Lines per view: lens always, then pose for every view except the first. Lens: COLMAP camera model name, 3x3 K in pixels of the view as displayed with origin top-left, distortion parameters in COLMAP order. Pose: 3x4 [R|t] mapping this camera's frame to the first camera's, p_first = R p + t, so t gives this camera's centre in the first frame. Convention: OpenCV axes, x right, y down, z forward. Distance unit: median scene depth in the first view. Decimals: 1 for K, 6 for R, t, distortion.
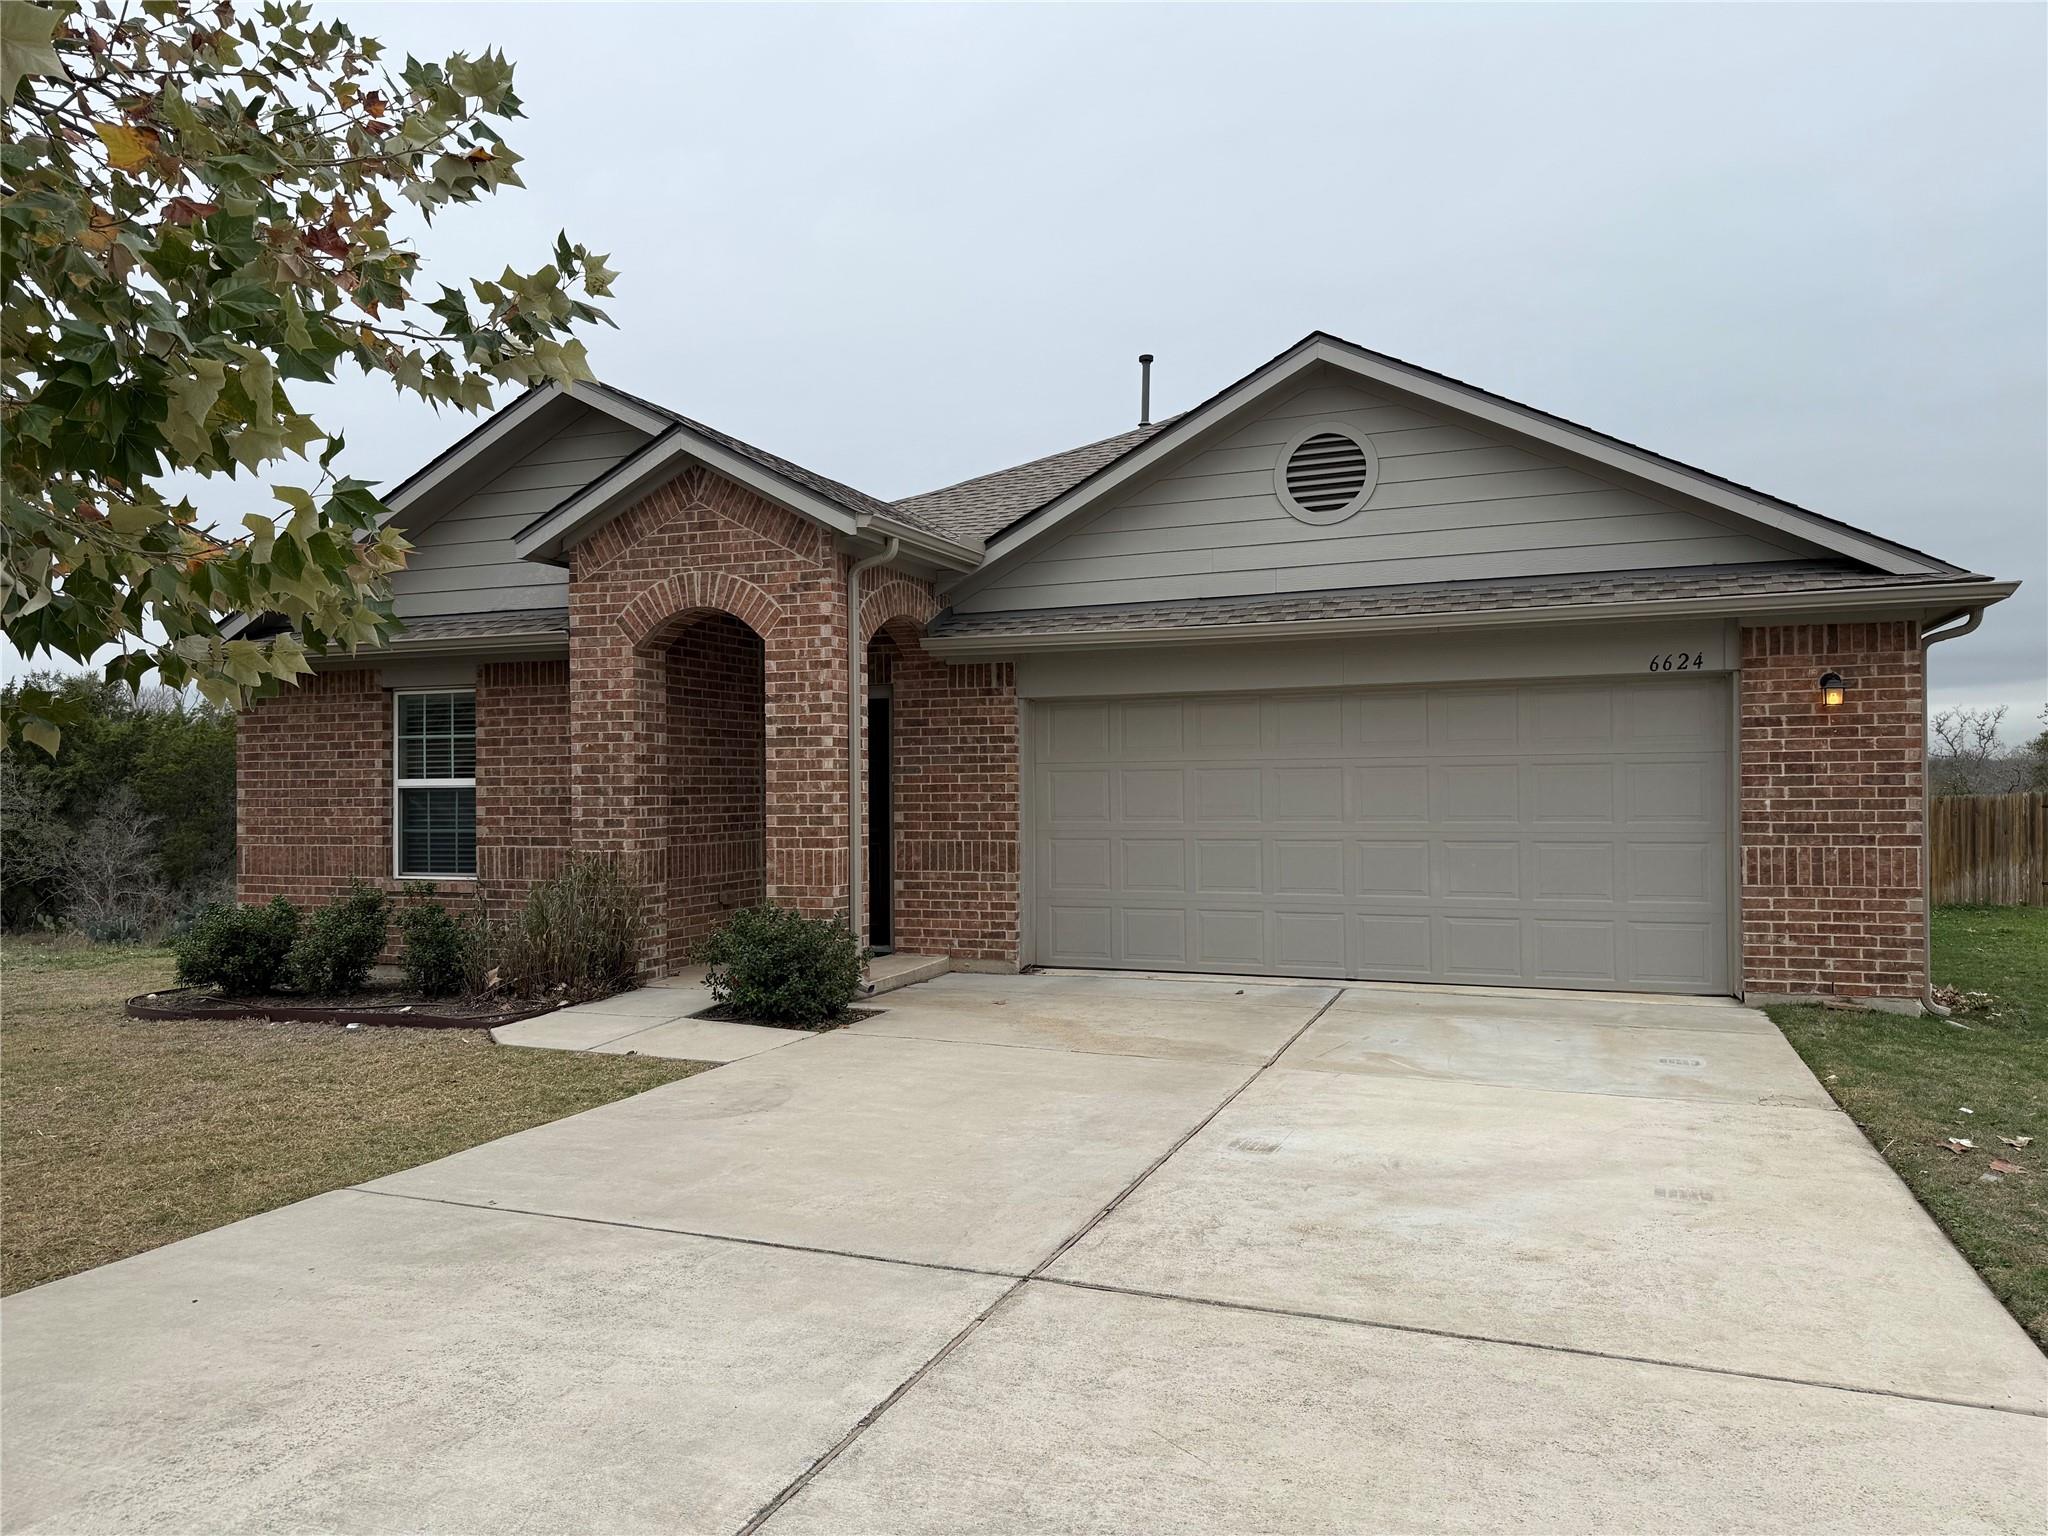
lens RADIAL K [[1422.4, 0, 1016.1], [0, 1422.4, 787.1], [0, 0, 1]] dist [0.123234, -0.185535]
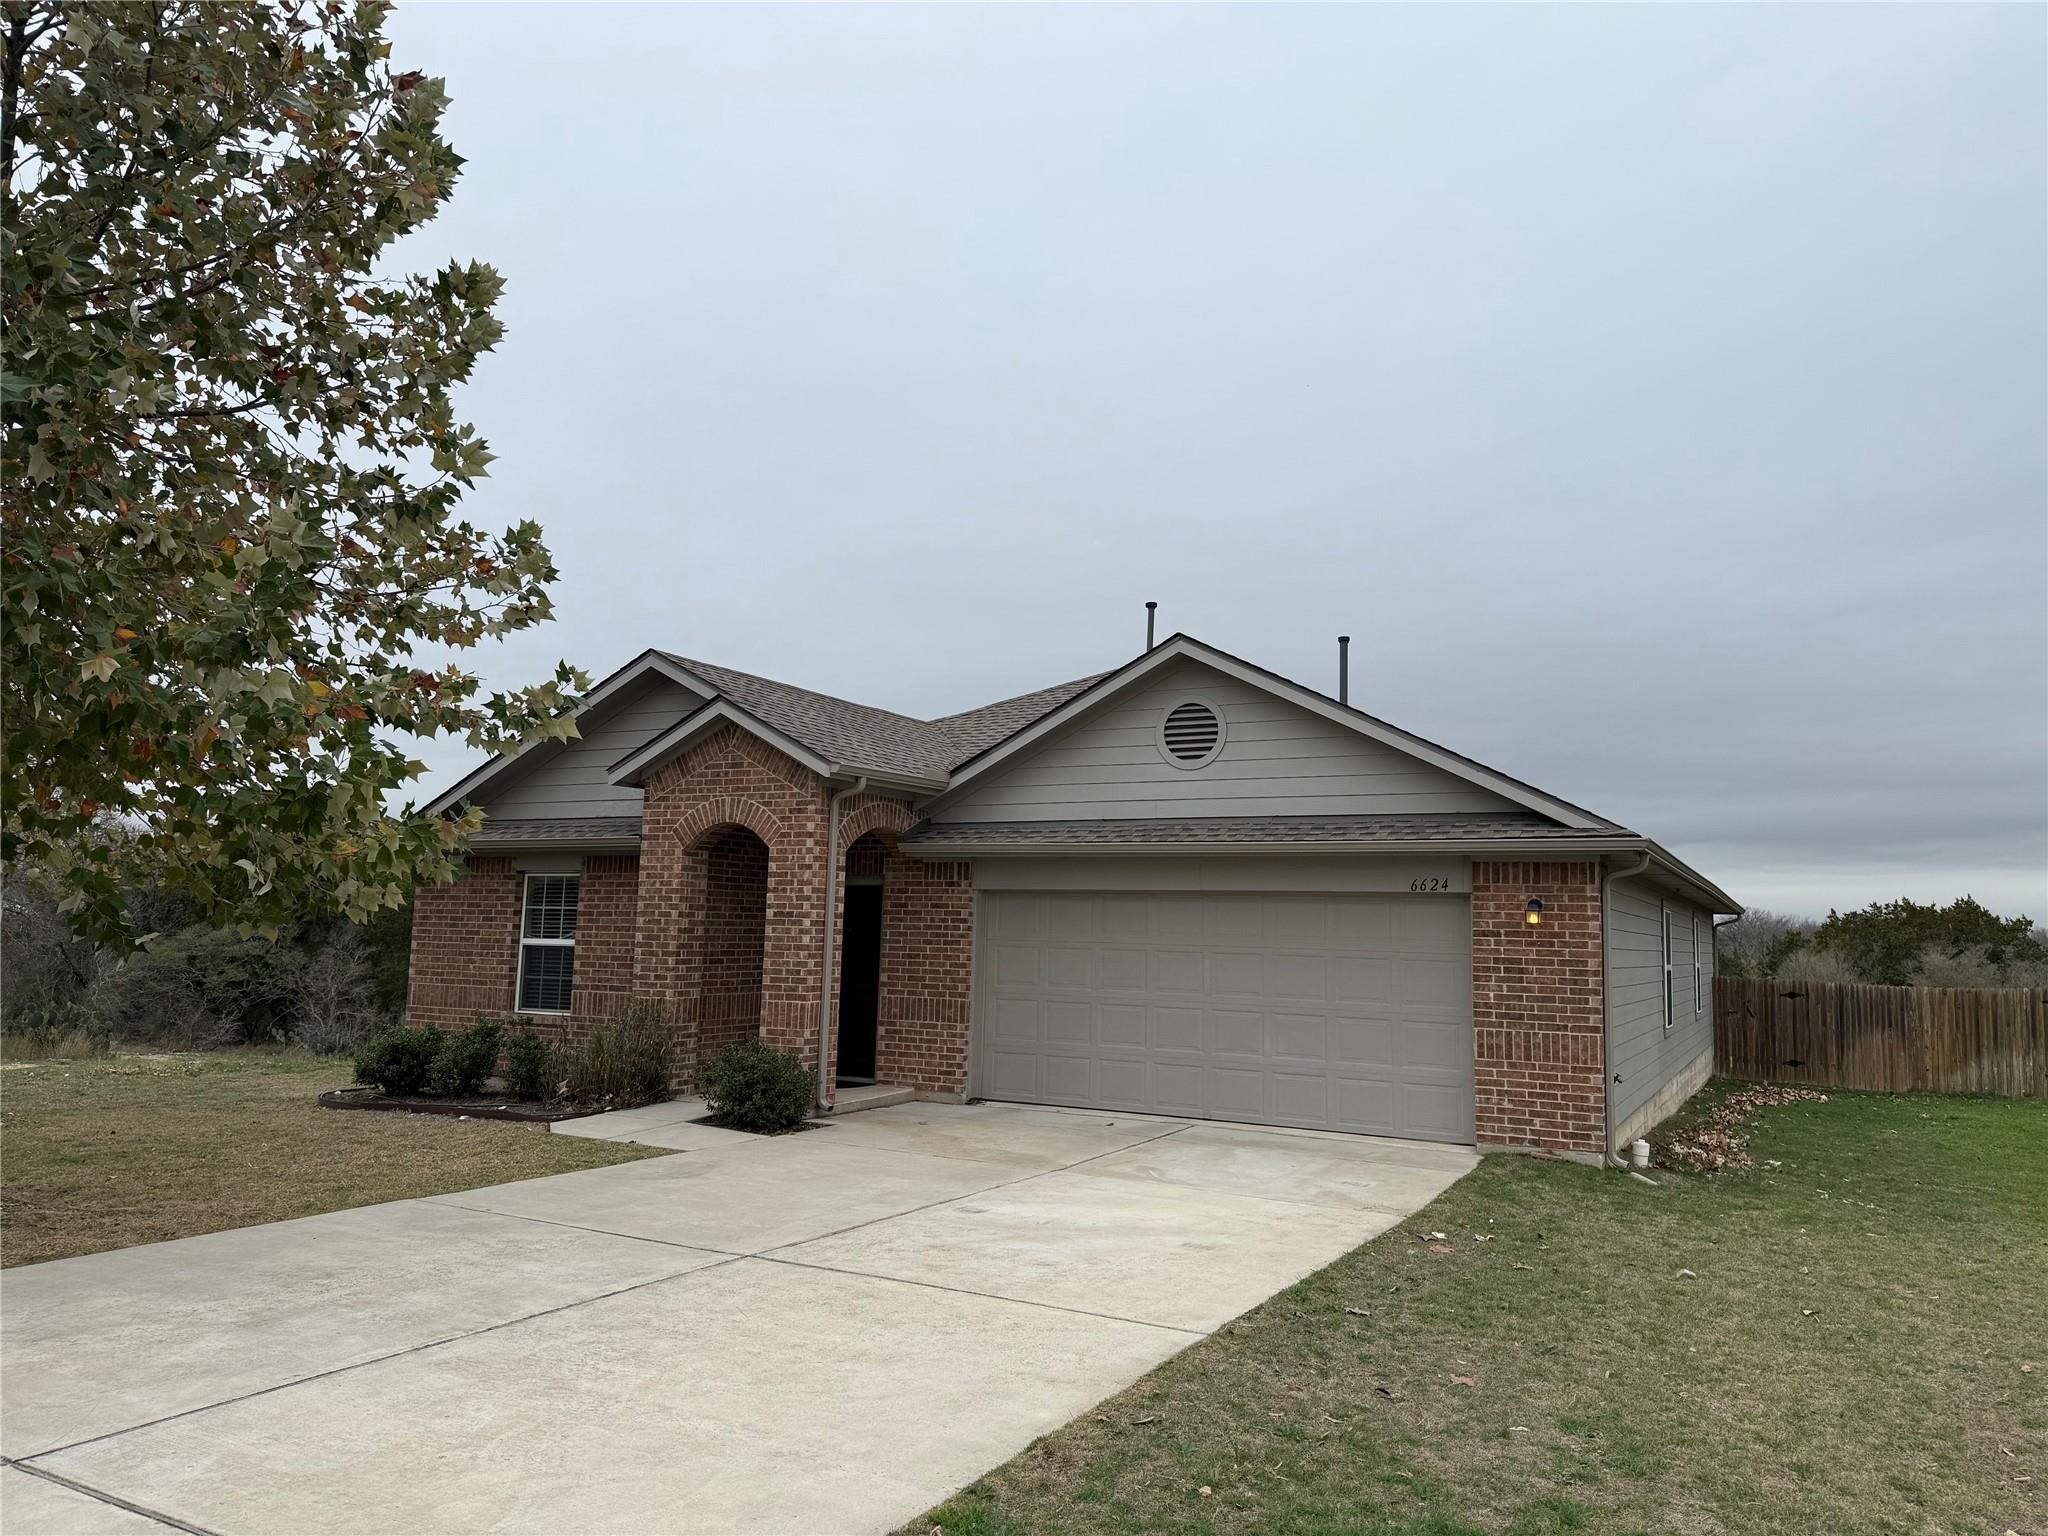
lens RADIAL K [[1409.4, 0, 1026.4], [0, 1409.4, 778.9], [0, 0, 1]] dist [0.169325, -0.323122]
pose [[0.992166, 0.019055, -0.123467, 0.232218], [-0.032290, 0.993832, -0.106095, -0.030026], [0.120684, 0.109251, 0.986661, -0.326123]]
